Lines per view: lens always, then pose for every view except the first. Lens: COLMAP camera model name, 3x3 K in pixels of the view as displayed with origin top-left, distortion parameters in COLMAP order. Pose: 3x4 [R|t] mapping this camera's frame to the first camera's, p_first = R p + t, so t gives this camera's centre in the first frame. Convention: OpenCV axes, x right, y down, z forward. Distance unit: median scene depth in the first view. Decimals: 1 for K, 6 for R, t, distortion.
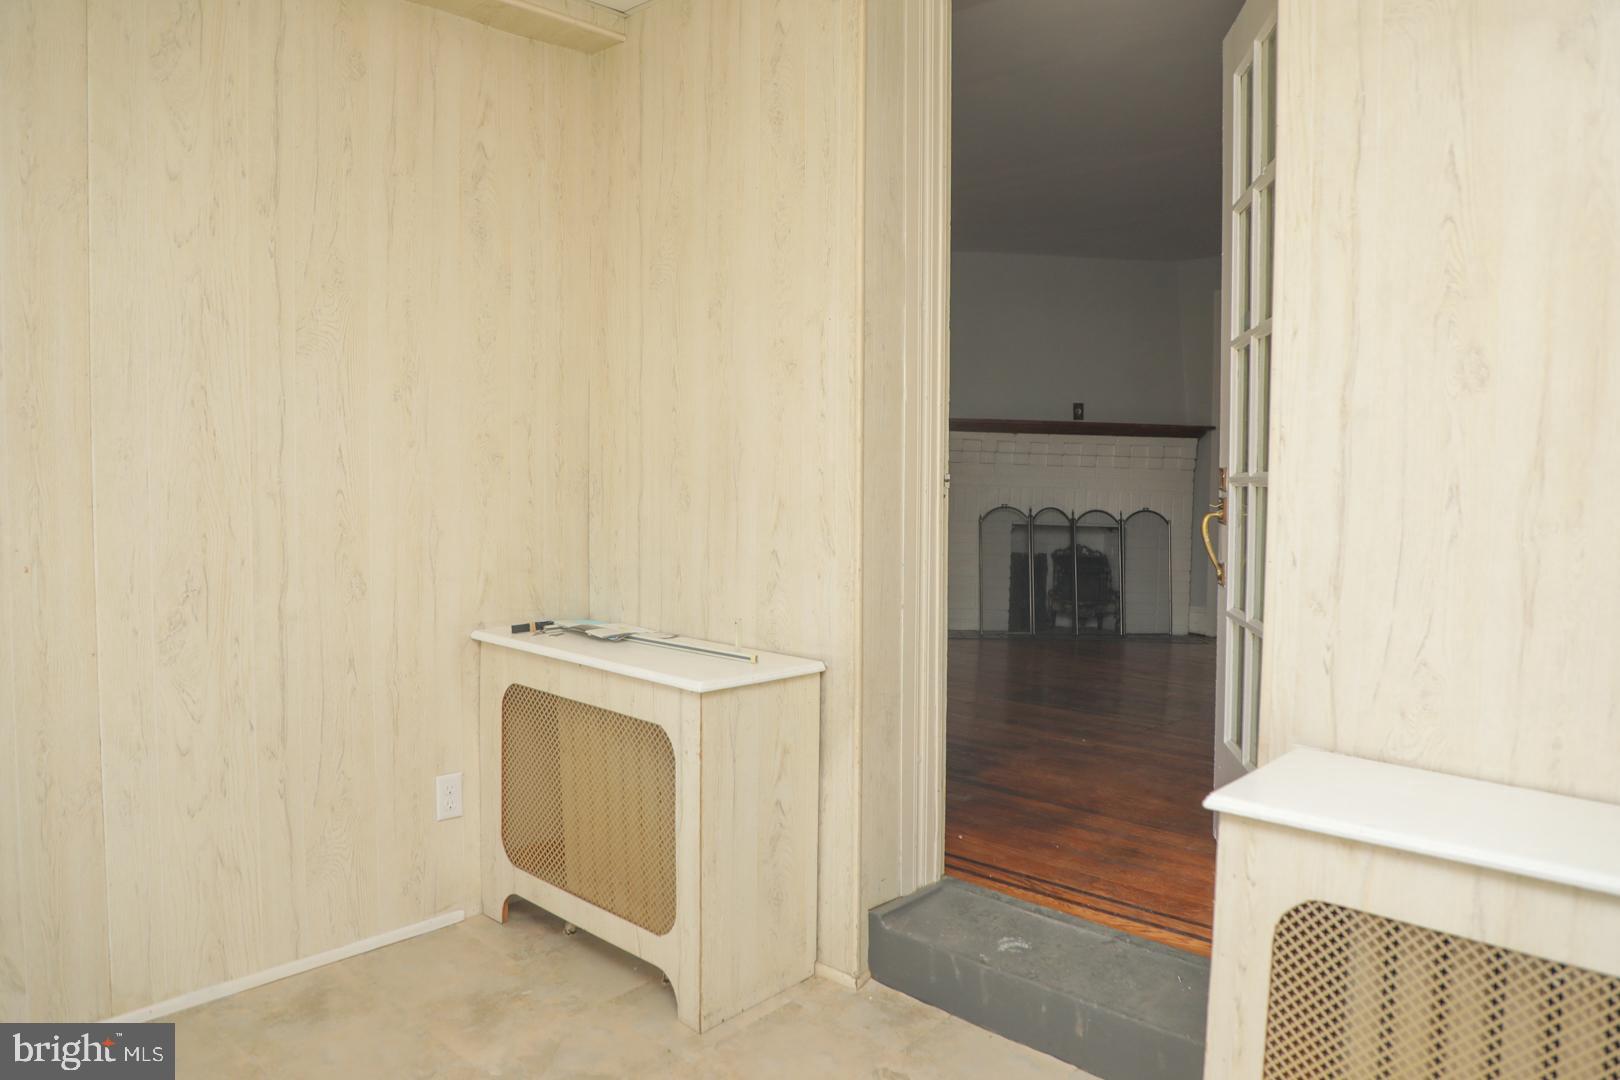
lens RADIAL K [[1100.6, 0, 817.6], [0, 1100.6, 537.7], [0, 0, 1]] dist [-0.080896, 0.036888]
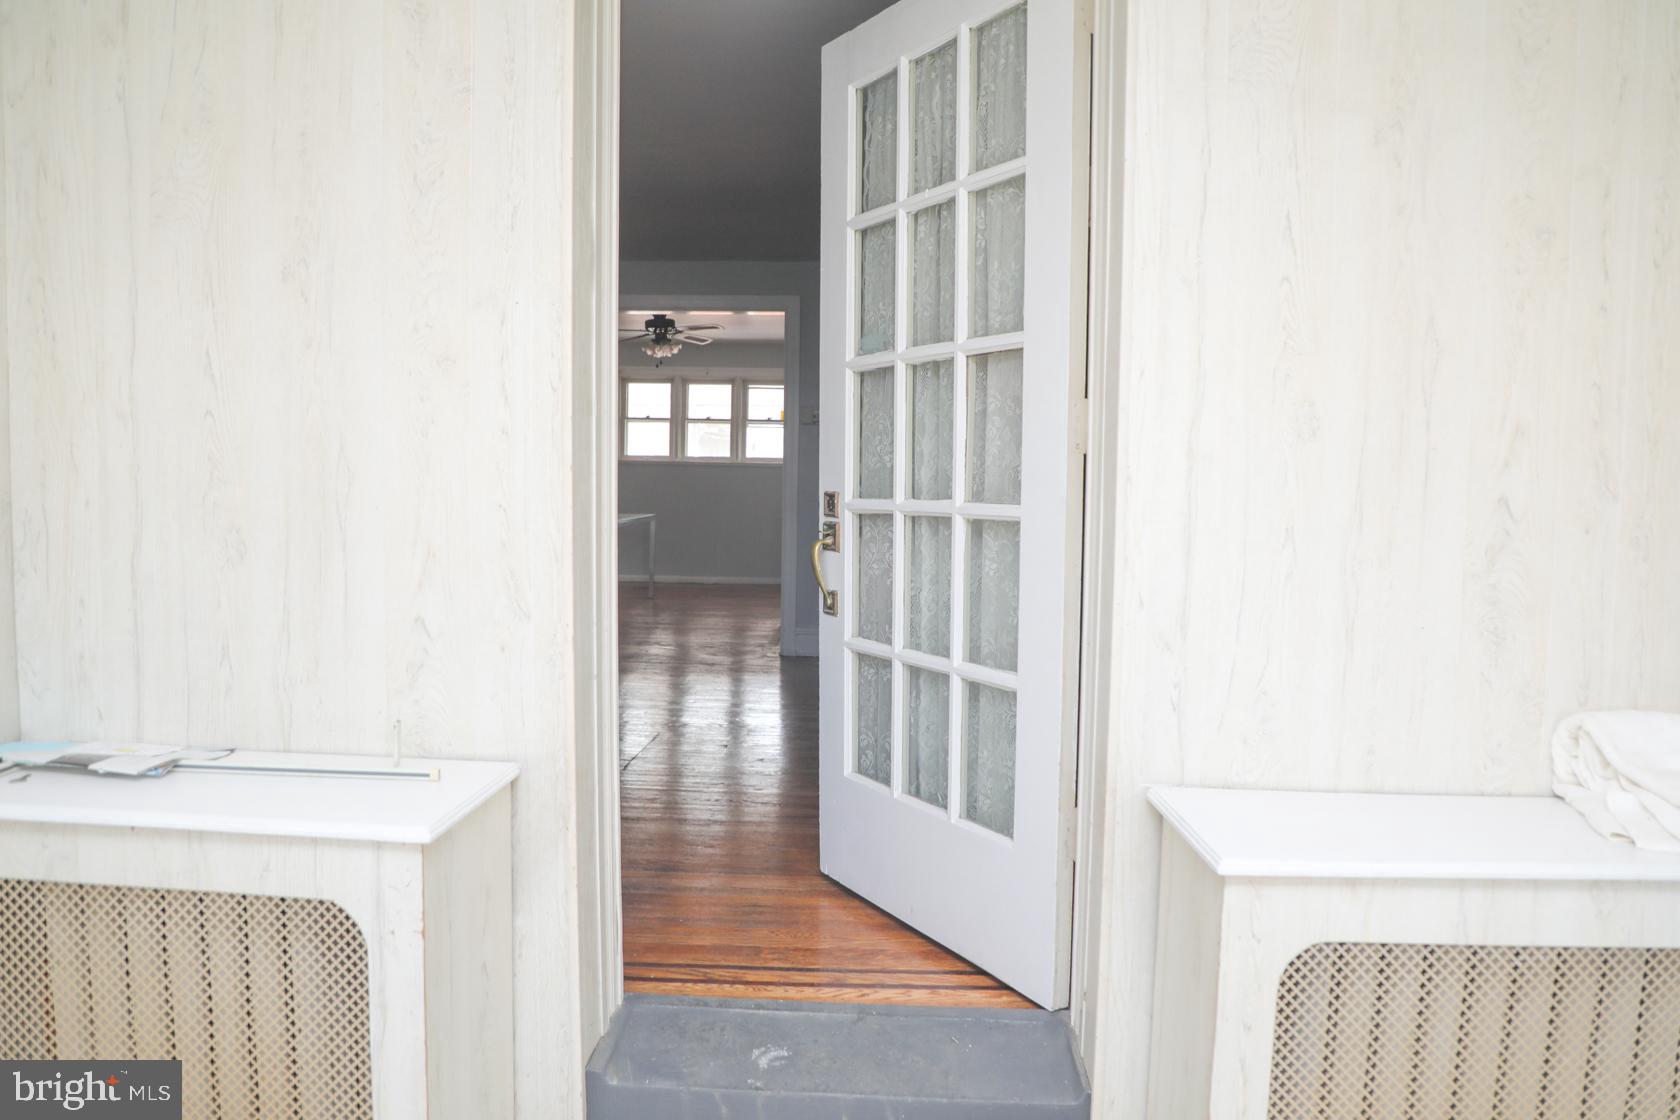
lens RADIAL K [[1117.4, 0, 806.6], [0, 1117.4, 555.5], [0, 0, 1]] dist [-0.072291, 0.026534]
pose [[0.765588, -0.044714, 0.641775, -0.348274], [0.032043, 0.998994, 0.031377, -0.049175], [-0.642533, -0.003458, 0.766250, 0.321380]]
